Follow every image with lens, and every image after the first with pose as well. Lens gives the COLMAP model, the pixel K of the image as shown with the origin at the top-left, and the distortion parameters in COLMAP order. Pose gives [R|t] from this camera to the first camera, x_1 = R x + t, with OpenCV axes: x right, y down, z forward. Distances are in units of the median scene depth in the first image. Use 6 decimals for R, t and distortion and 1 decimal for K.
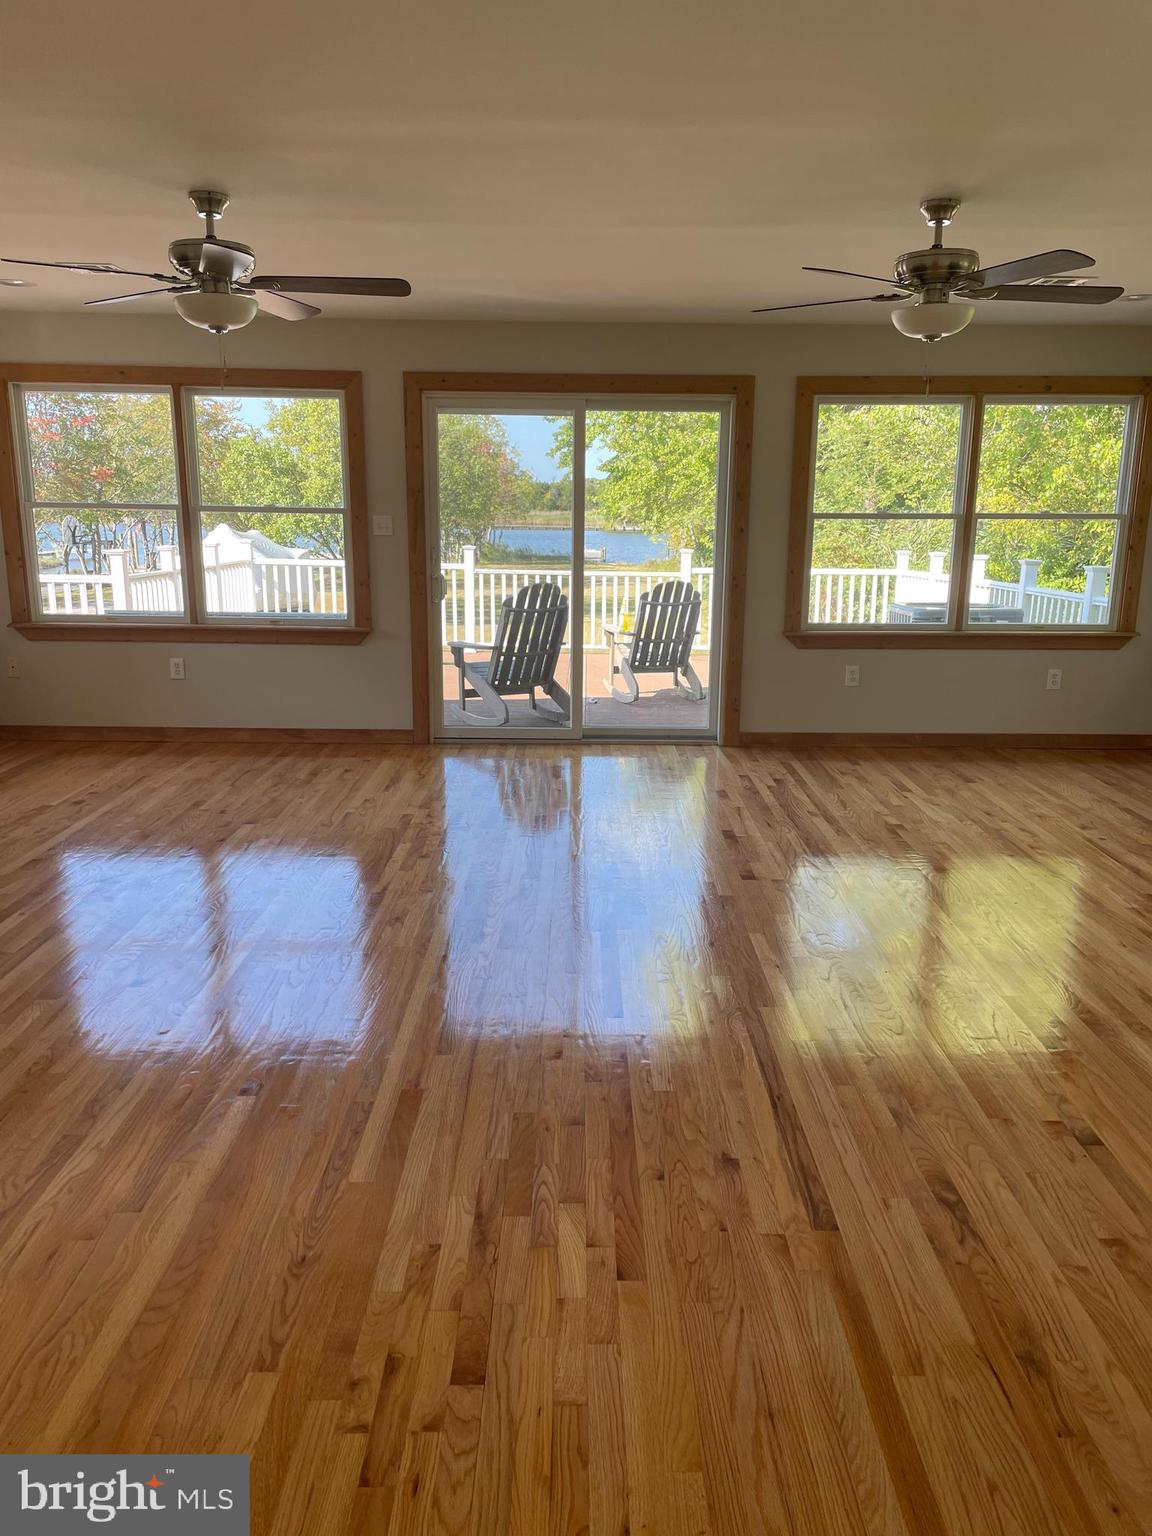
lens RADIAL K [[1172.2, 0, 580.1], [0, 1172.2, 769.2], [0, 0, 1]] dist [0.079114, -0.084472]
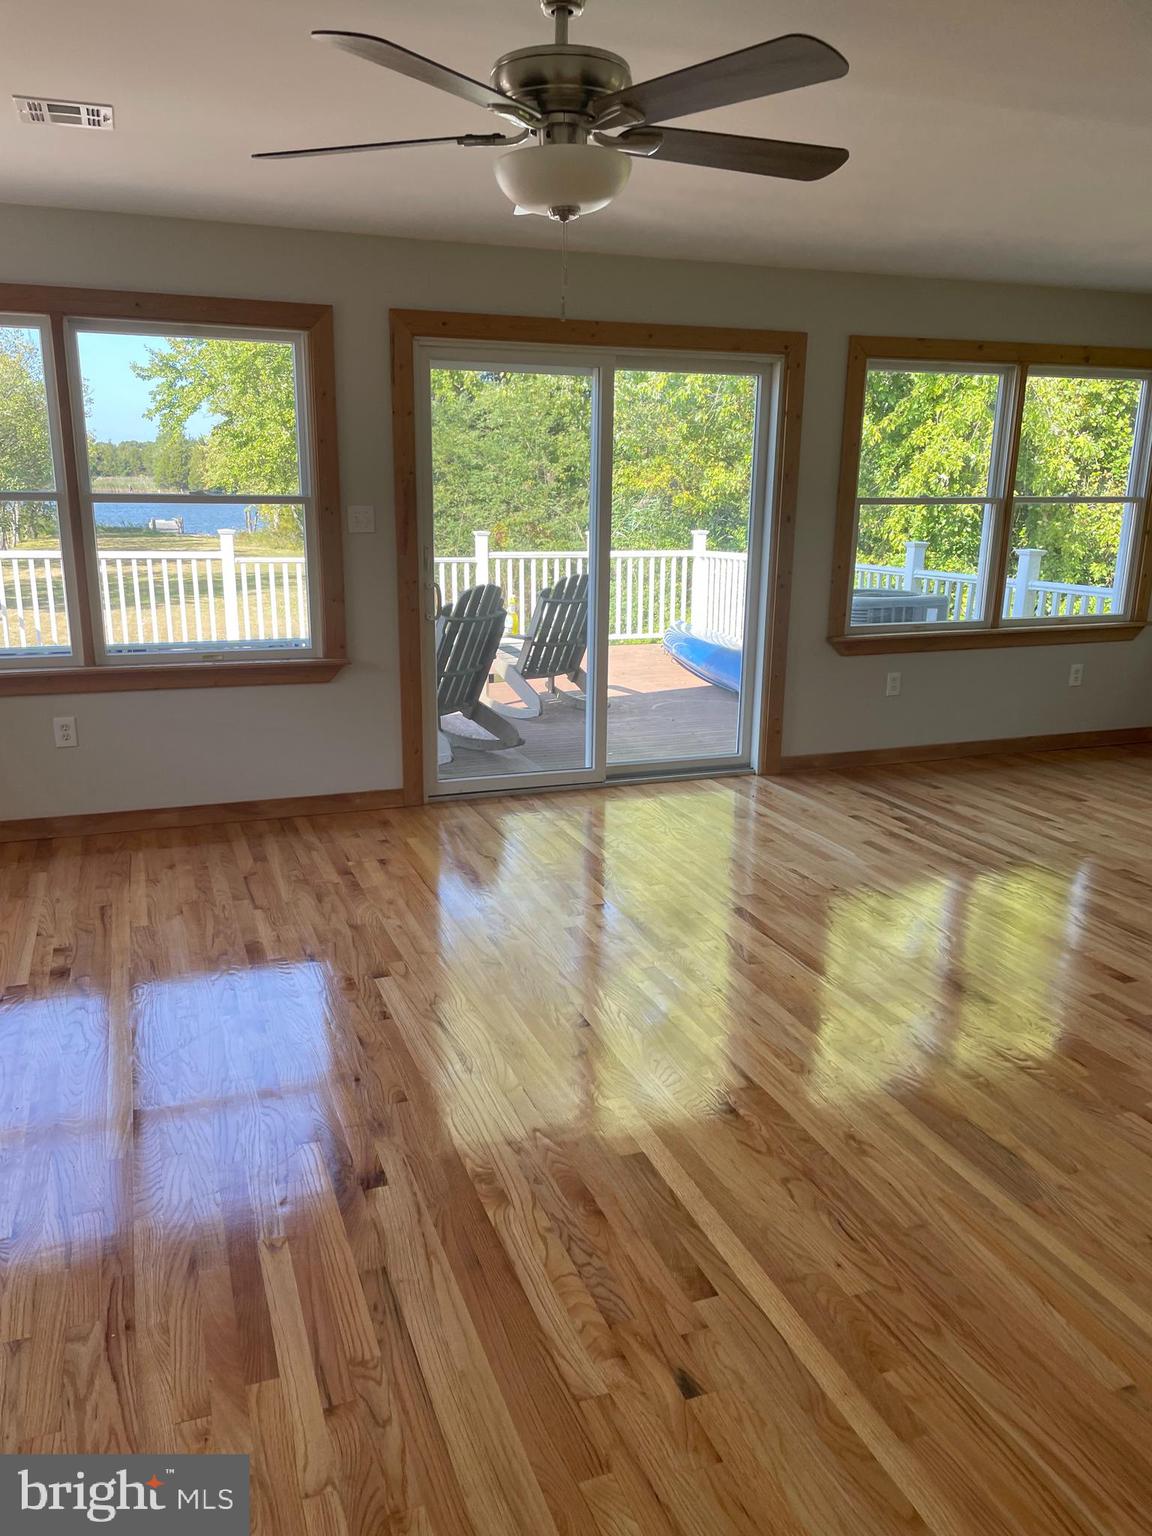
lens RADIAL K [[1172.2, 0, 572.1], [0, 1172.2, 780.8], [0, 0, 1]] dist [0.079114, -0.084472]
pose [[0.940647, -0.085766, 0.328370, -0.293473], [0.074272, 0.996110, 0.047411, -0.067592], [-0.331159, -0.020209, 0.943359, 0.250592]]
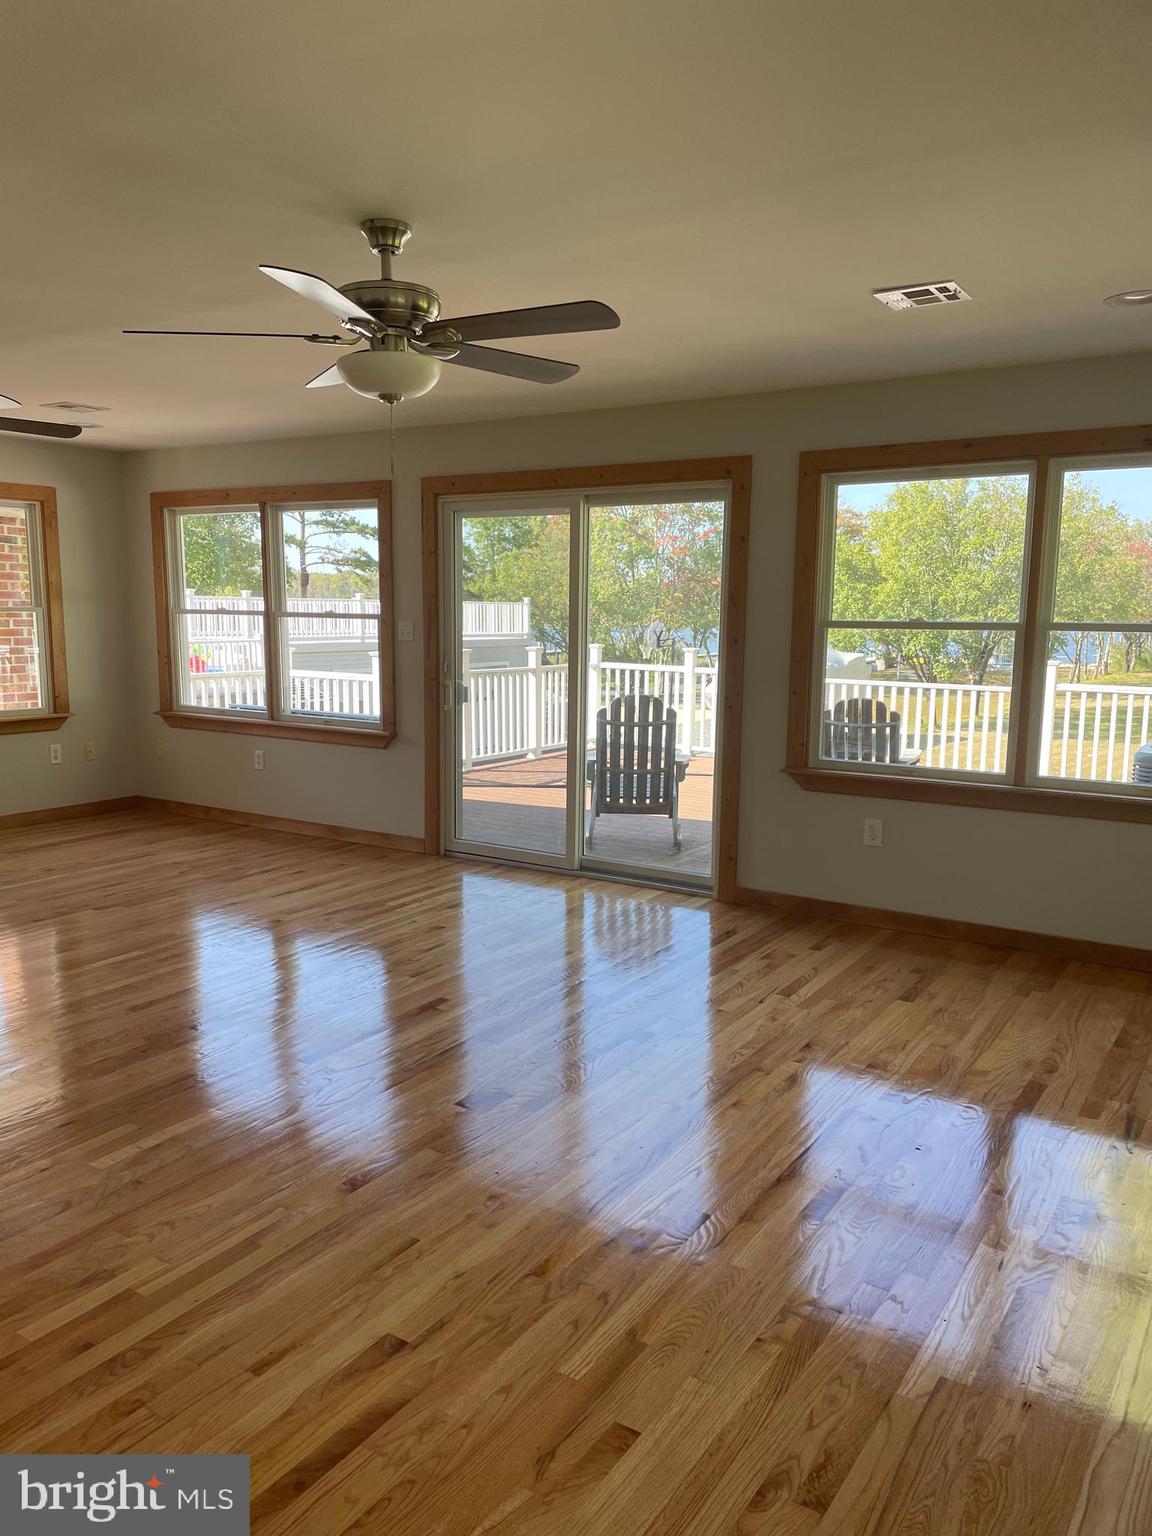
lens RADIAL K [[1172.2, 0, 553.0], [0, 1172.2, 778.2], [0, 0, 1]] dist [0.079114, -0.084472]
pose [[0.824937, 0.080529, -0.559458, 0.485591], [-0.123986, 0.991473, -0.040107, -0.058545], [0.551458, 0.102451, 0.827887, 0.258261]]
